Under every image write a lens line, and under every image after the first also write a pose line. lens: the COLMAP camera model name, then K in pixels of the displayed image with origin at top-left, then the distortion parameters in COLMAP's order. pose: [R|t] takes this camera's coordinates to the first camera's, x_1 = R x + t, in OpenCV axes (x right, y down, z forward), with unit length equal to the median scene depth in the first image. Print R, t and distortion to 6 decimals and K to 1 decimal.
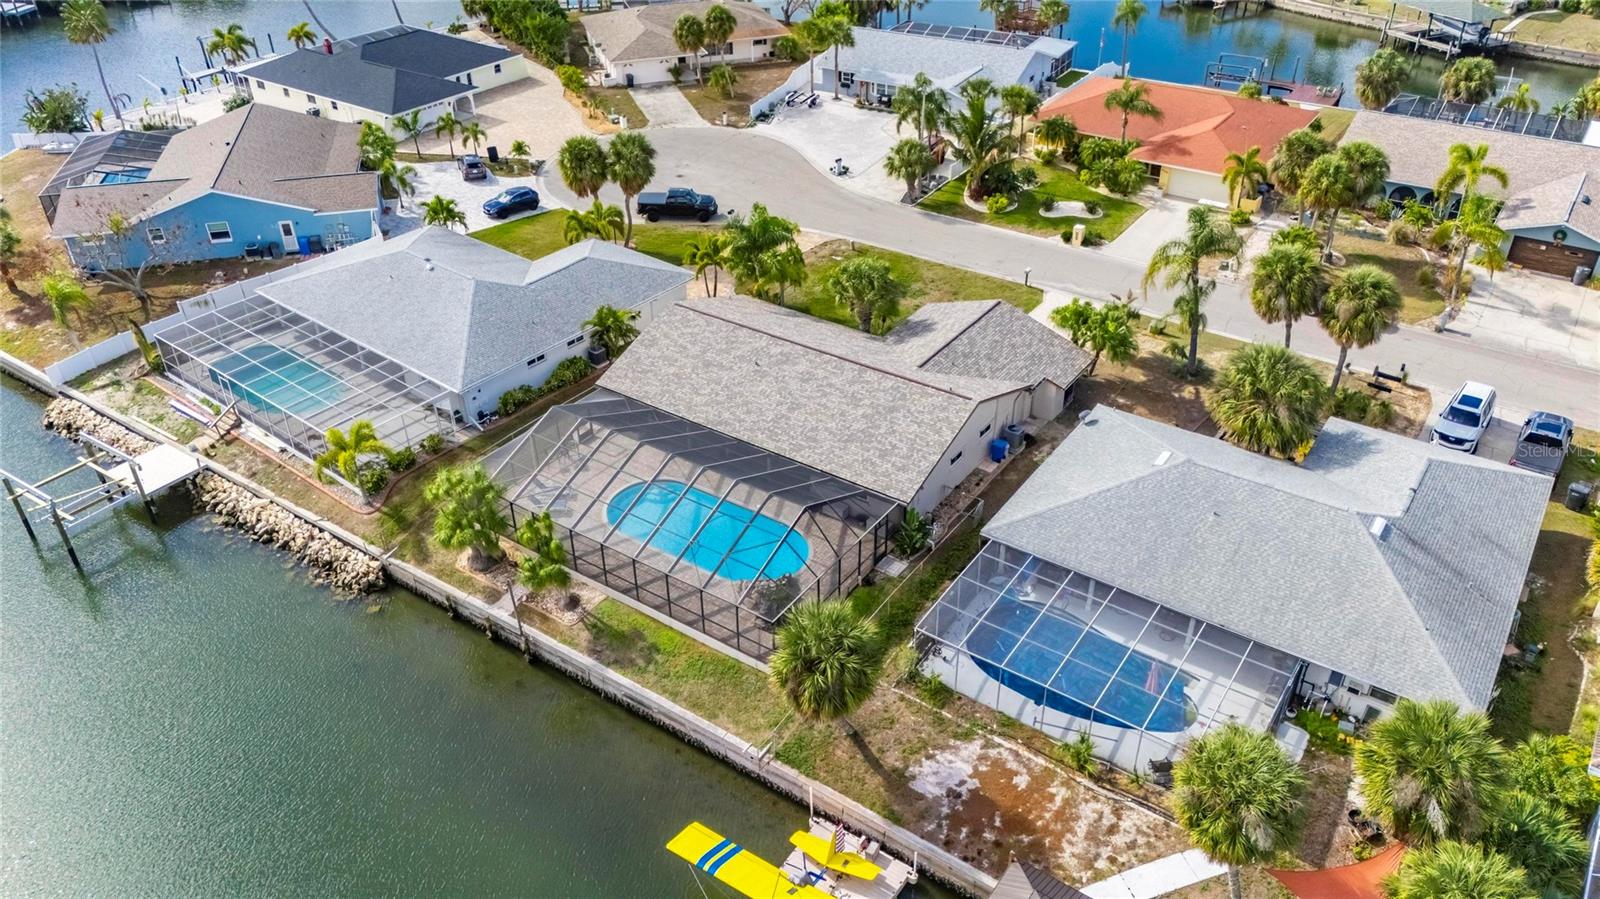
lens RADIAL K [[1173.3, 0, 808.0], [0, 1173.3, 453.9], [0, 0, 1]] dist [0.065908, -0.059524]
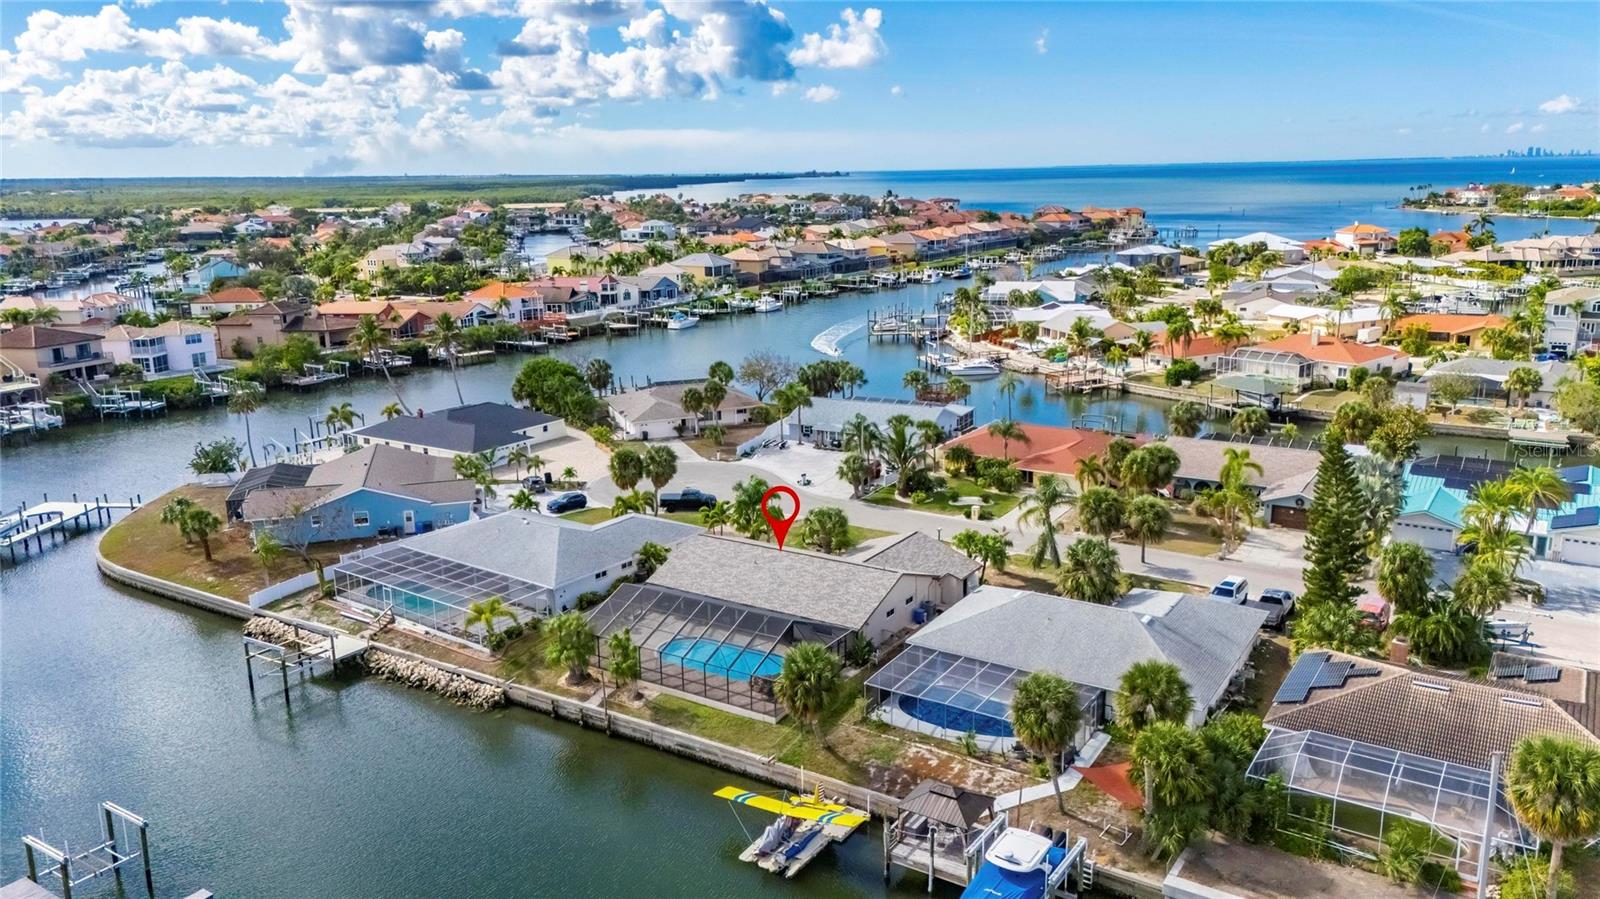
lens RADIAL K [[1171.2, 0, 808.5], [0, 1171.2, 449.6], [0, 0, 1]] dist [0.097217, -0.123778]
pose [[0.999199, -0.012950, 0.037857, -0.023784], [0.025311, 0.937379, -0.347391, 0.238210], [-0.030987, 0.348071, 0.936956, -0.352178]]
